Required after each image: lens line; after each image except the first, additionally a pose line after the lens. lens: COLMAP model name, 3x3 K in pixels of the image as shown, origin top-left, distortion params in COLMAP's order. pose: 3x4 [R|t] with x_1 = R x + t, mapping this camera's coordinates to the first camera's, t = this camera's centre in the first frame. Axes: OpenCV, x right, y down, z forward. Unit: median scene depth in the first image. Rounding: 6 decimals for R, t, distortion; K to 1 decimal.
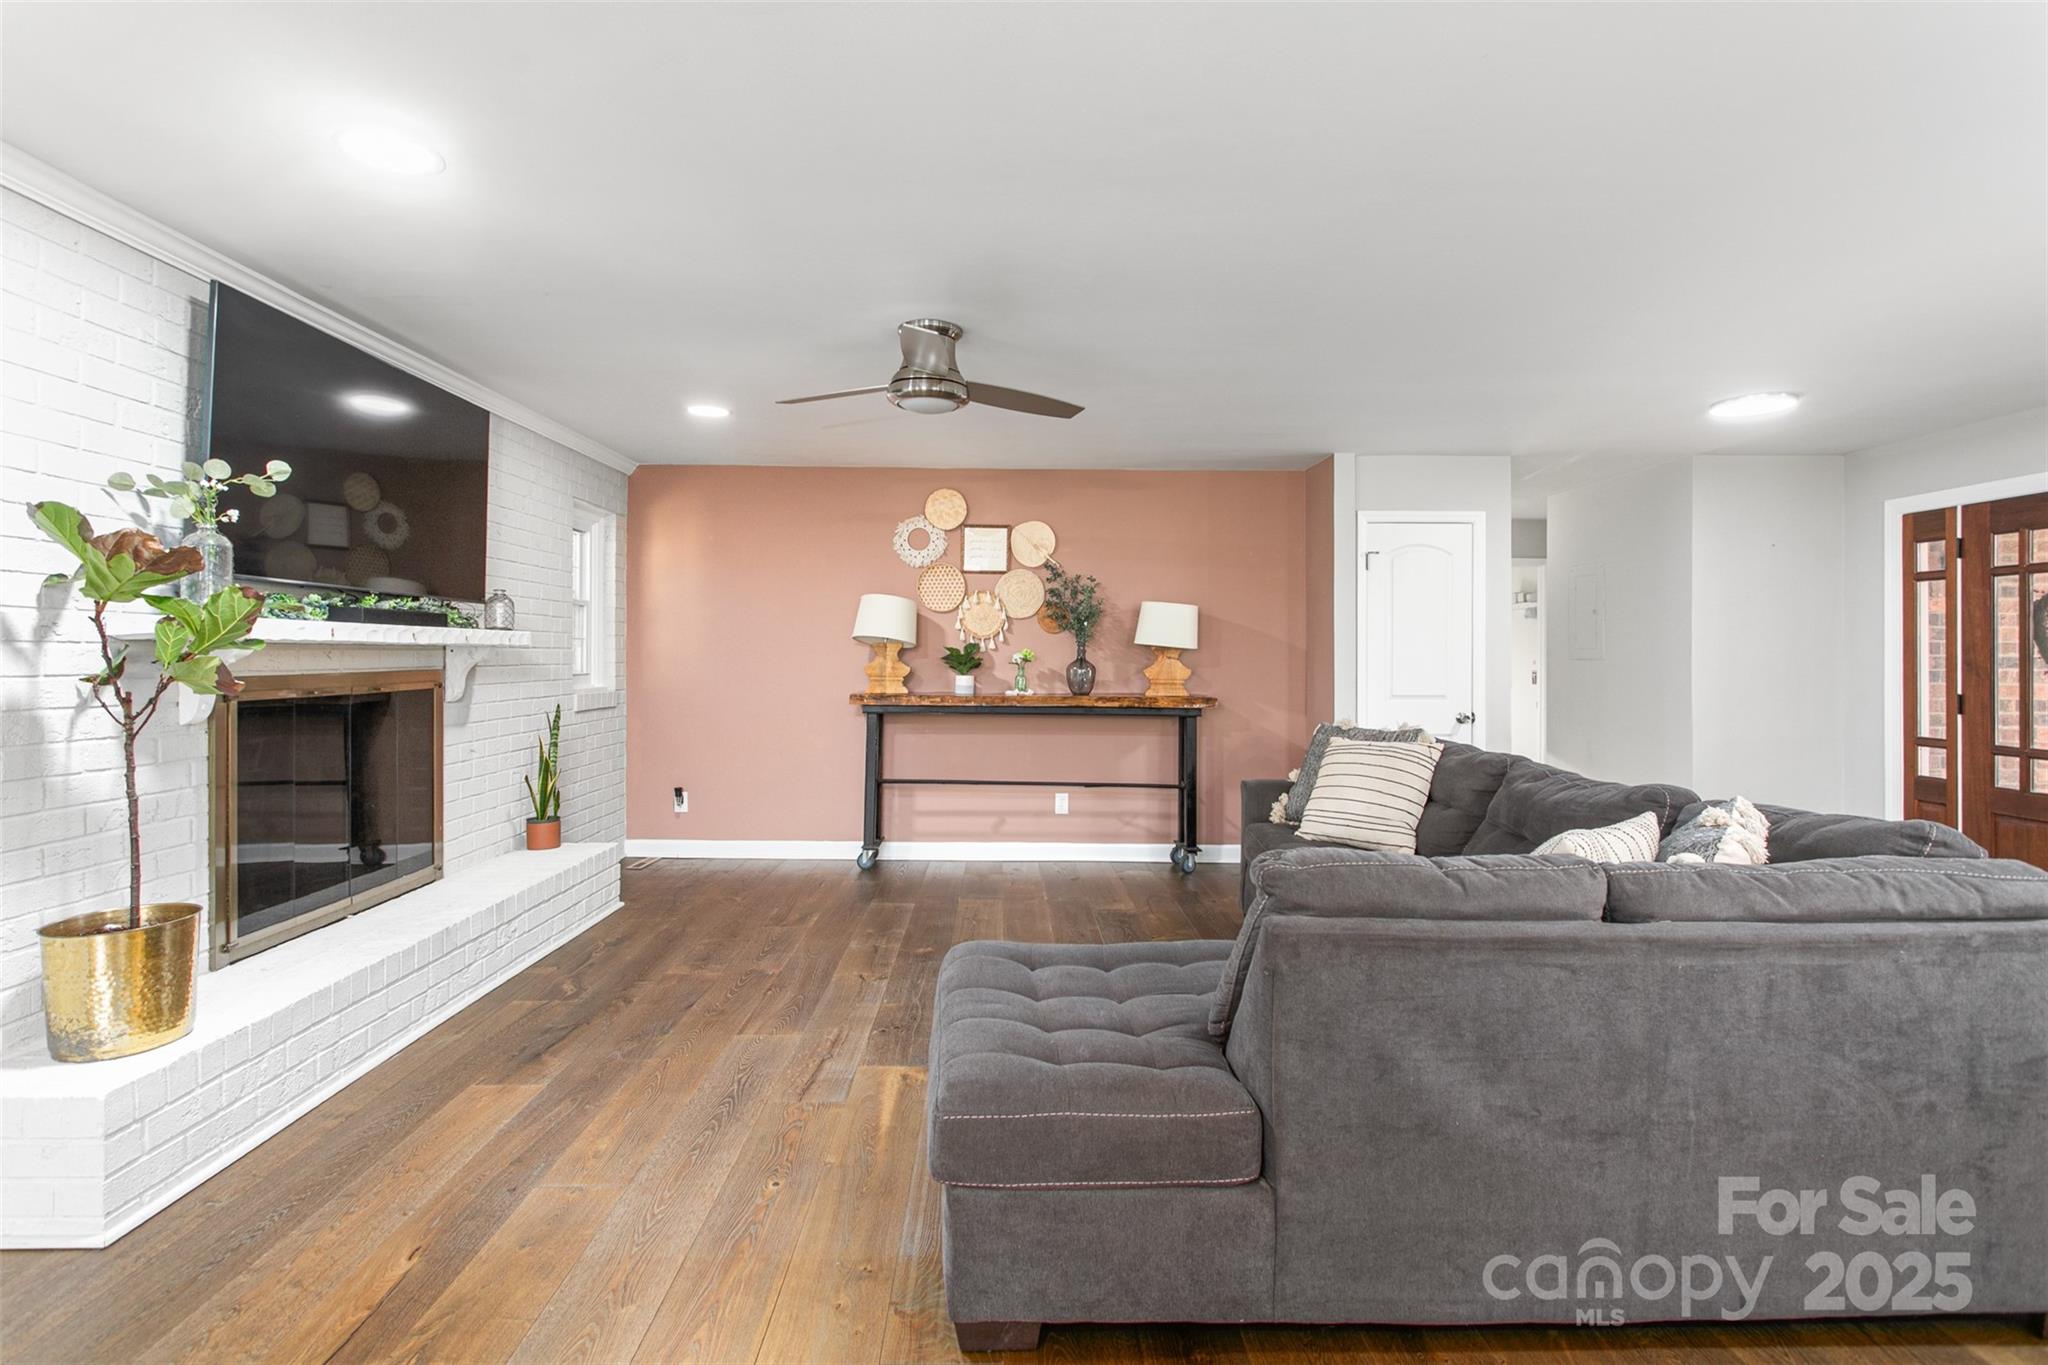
lens RADIAL K [[992.8, 0, 1007.7], [0, 992.8, 651.9], [0, 0, 1]] dist [0.001761, 0.000539]
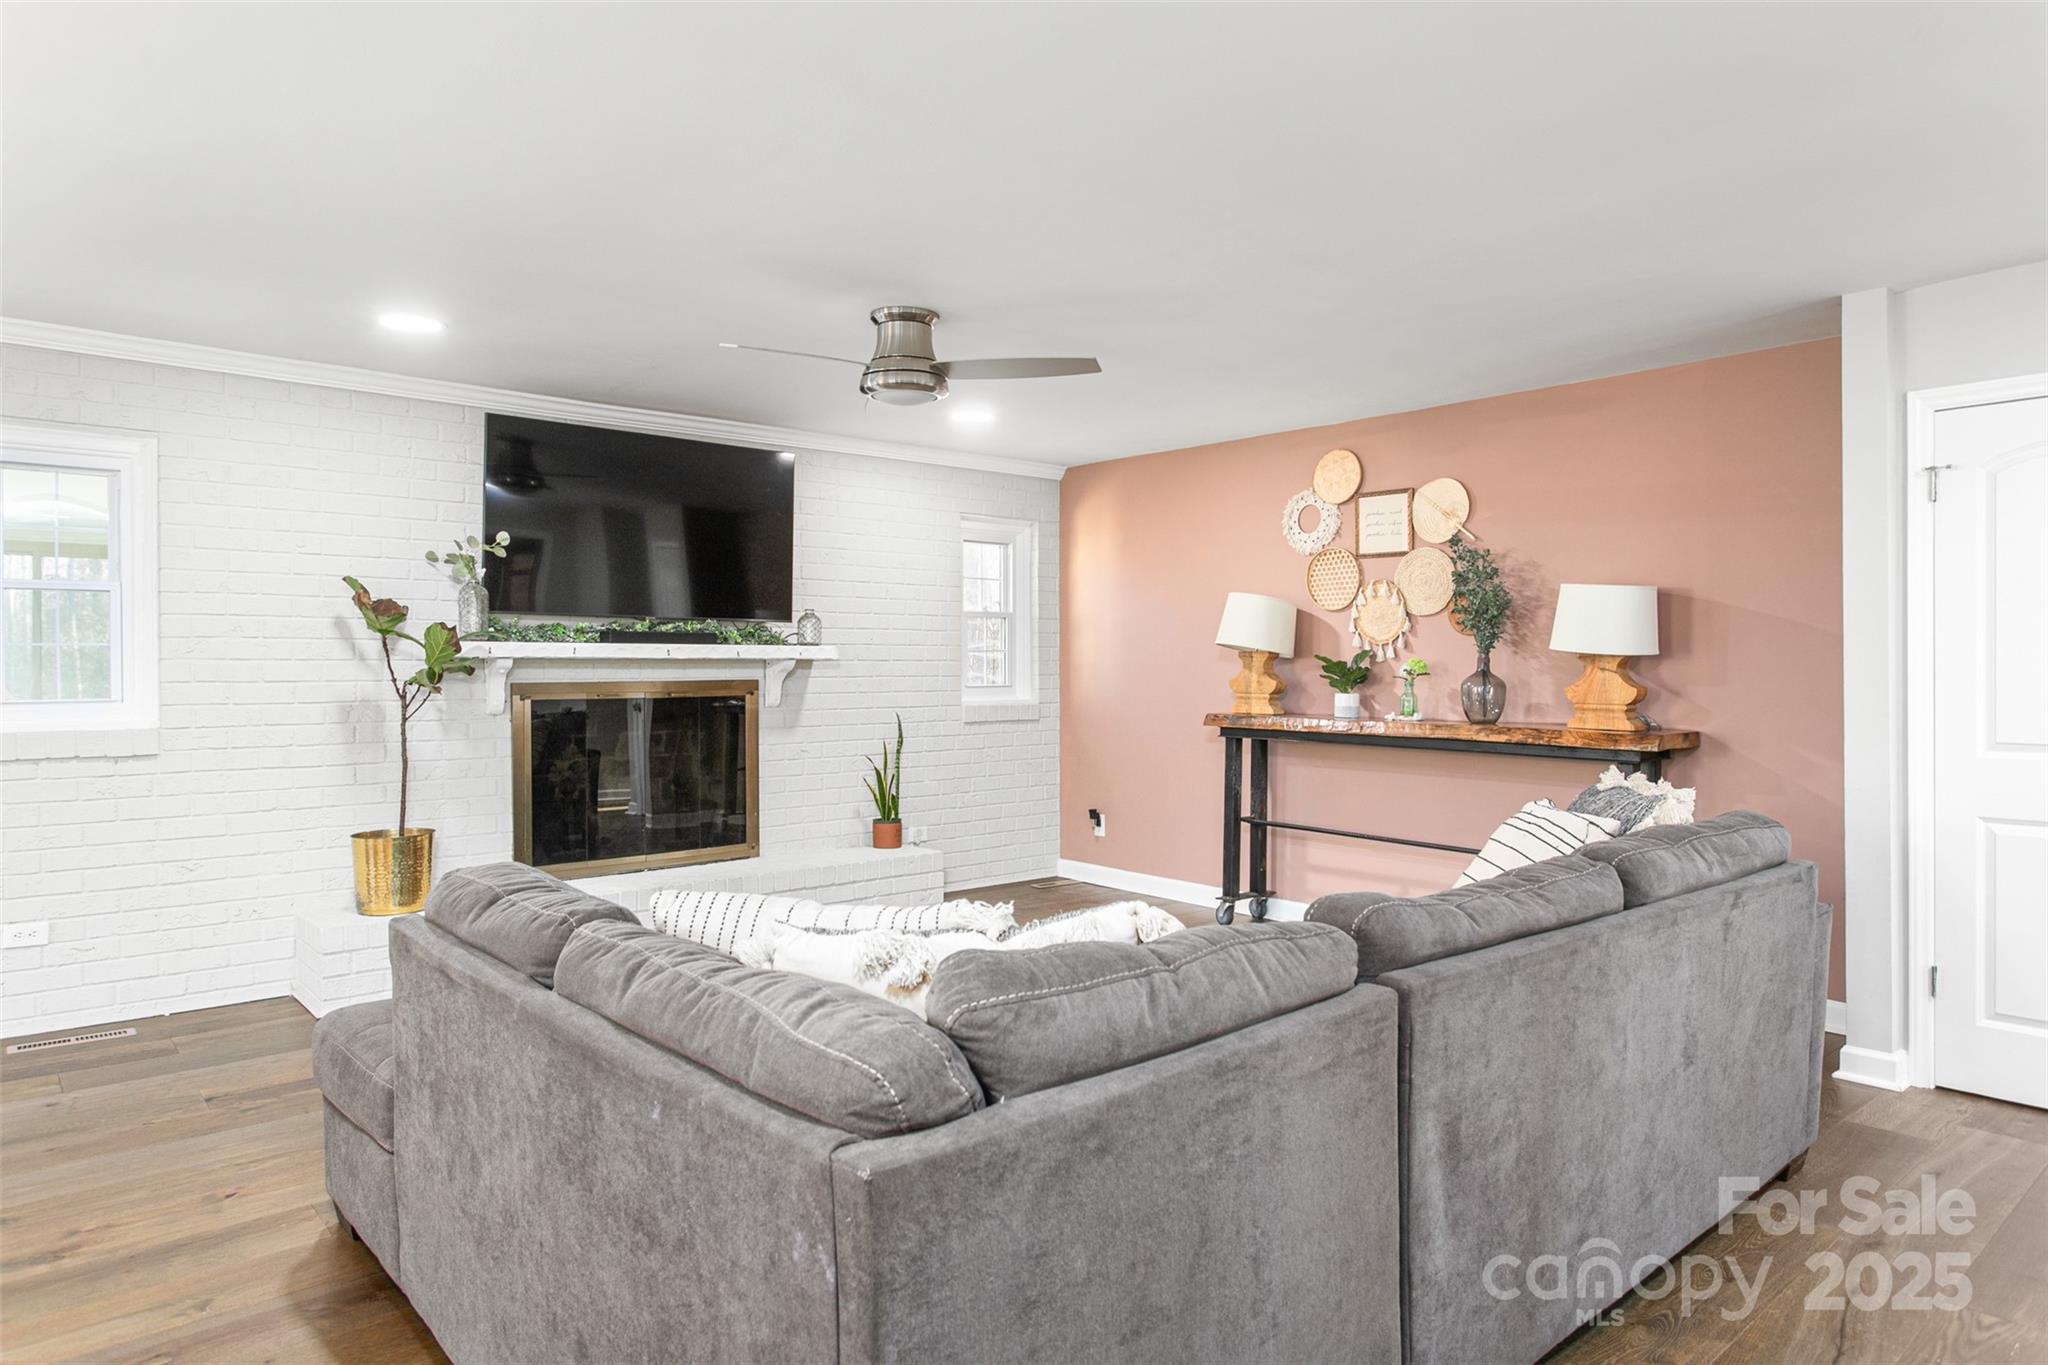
lens RADIAL K [[1254.1, 0, 1036.7], [0, 1254.1, 674.7], [0, 0, 1]] dist [0.021243, 0.000760]
pose [[0.645357, 0.001283, -0.763880, 0.535485], [0.004249, 0.999977, 0.005269, 0.003372], [0.763869, -0.006646, 0.645337, 0.198071]]
